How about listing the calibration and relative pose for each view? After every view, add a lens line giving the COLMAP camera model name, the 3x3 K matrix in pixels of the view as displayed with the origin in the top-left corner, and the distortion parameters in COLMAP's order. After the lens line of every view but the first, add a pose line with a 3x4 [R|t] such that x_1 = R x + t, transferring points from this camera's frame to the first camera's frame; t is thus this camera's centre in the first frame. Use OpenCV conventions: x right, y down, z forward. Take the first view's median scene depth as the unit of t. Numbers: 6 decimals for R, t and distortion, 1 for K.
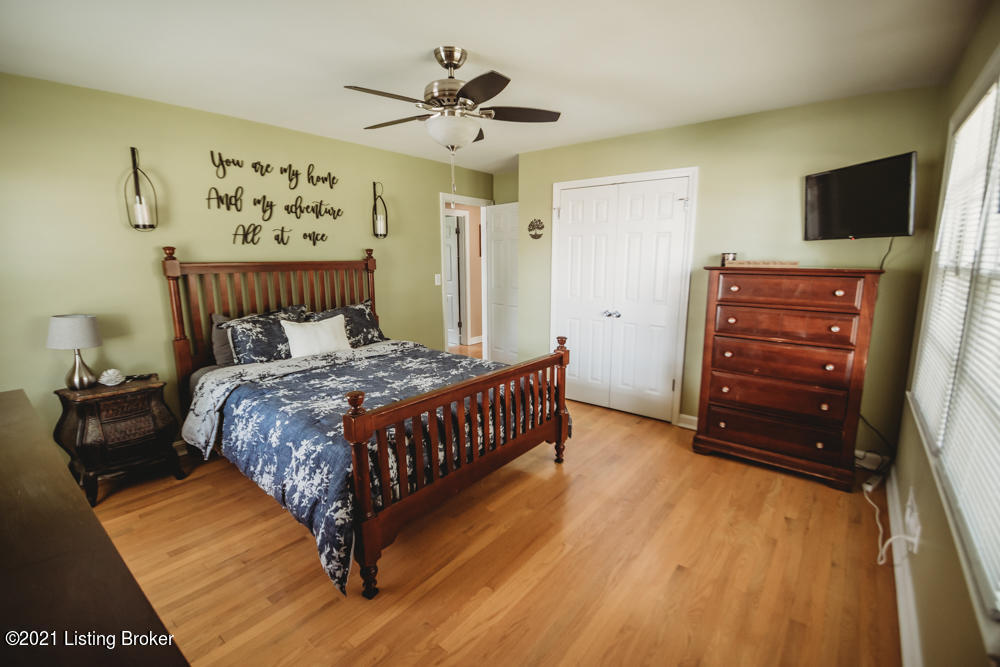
lens RADIAL K [[439.2, 0, 510.5], [0, 439.2, 332.3], [0, 0, 1]] dist [0.015720, -0.021604]
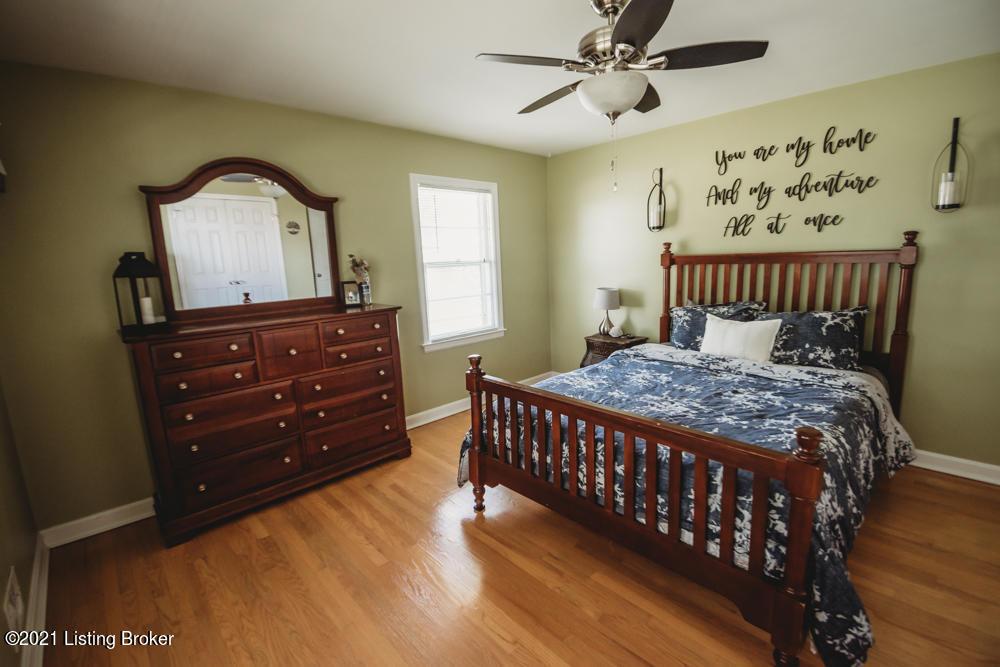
lens RADIAL K [[442.6, 0, 514.6], [0, 442.6, 329.6], [0, 0, 1]] dist [0.016477, -0.012649]
pose [[-0.125702, 0.171505, -0.977131, 0.486920], [-0.137873, 0.972365, 0.188405, -0.111743], [0.982441, 0.158402, -0.098582, 0.628274]]
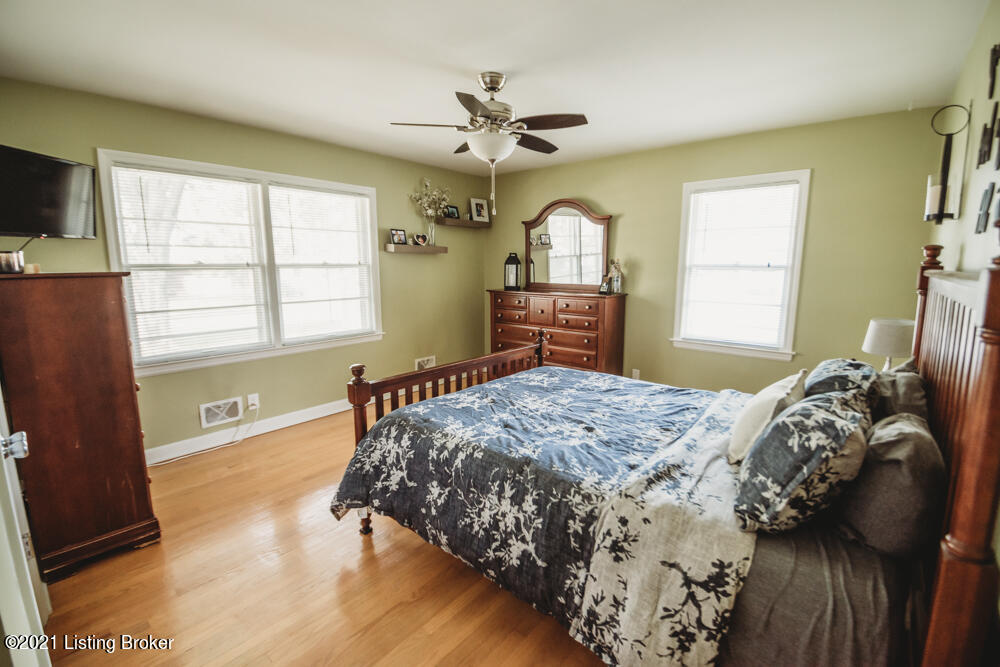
lens RADIAL K [[439.2, 0, 510.5], [0, 439.2, 332.3], [0, 0, 1]] dist [0.015720, -0.021604]
pose [[-0.999806, -0.005027, 0.019019, -0.130221], [0.001456, 0.945227, 0.326409, -0.244665], [-0.019618, 0.326374, -0.945037, 1.429541]]
